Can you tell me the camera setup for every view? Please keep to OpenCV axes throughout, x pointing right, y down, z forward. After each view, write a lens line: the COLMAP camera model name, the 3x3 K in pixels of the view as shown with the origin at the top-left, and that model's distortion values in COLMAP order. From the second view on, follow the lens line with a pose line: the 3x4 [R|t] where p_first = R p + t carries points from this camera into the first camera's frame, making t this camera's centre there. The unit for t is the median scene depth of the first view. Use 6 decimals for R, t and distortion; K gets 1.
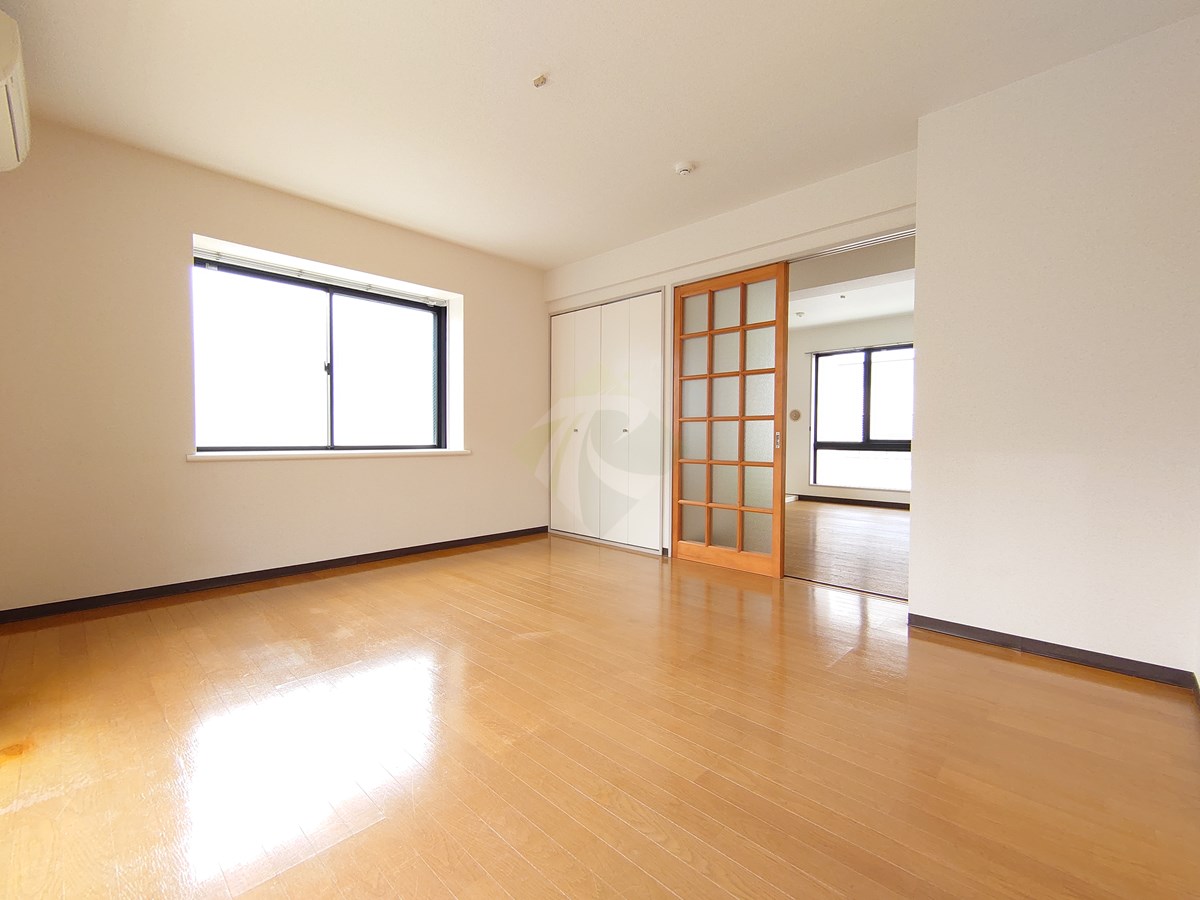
lens RADIAL K [[514.6, 0, 600.0], [0, 514.6, 450.0], [0, 0, 1]] dist [0.002334, 0.000155]
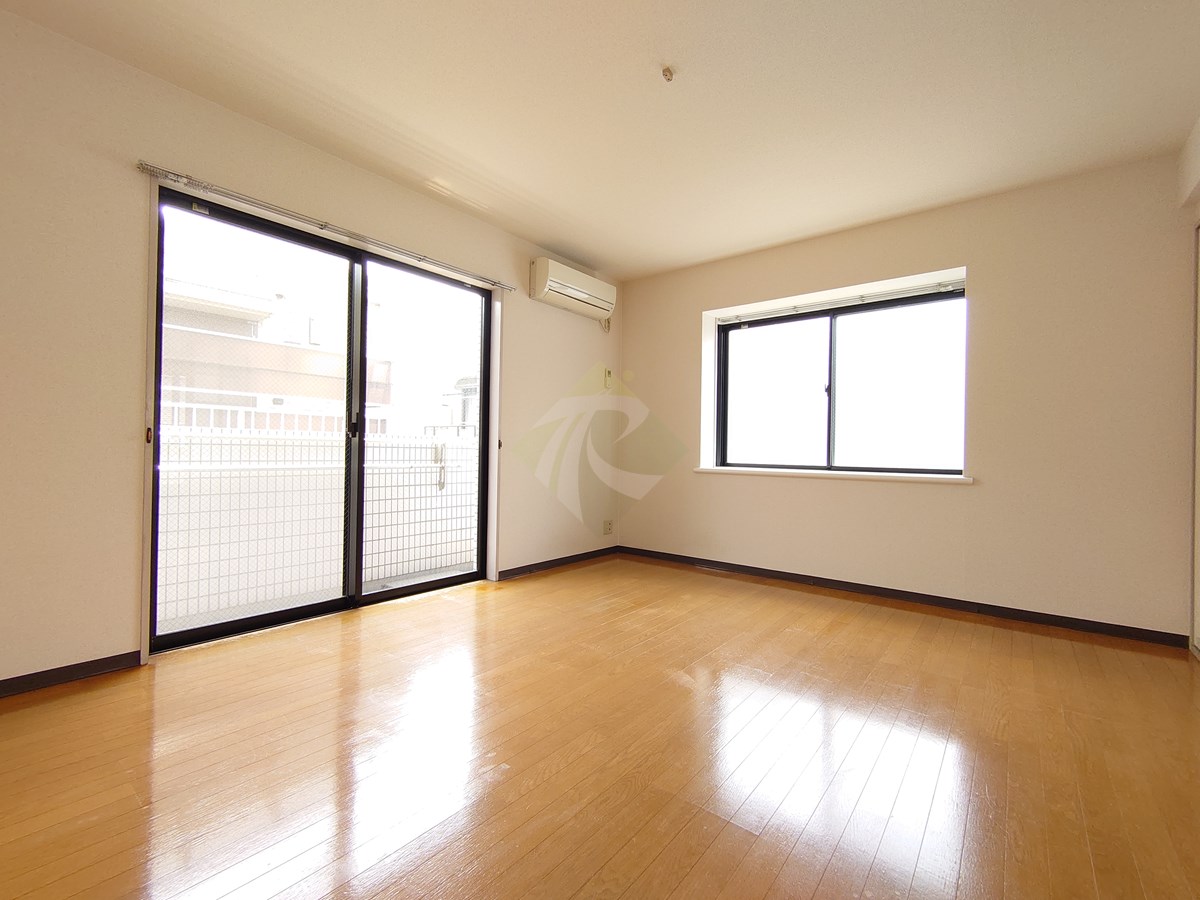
lens RADIAL K [[514.6, 0, 600.0], [0, 514.6, 450.0], [0, 0, 1]] dist [0.002334, 0.000155]
pose [[0.090159, -0.007670, -0.995898, 0.496279], [-0.040926, 0.999097, -0.011399, -0.010784], [0.995086, 0.041786, 0.089764, 0.509755]]
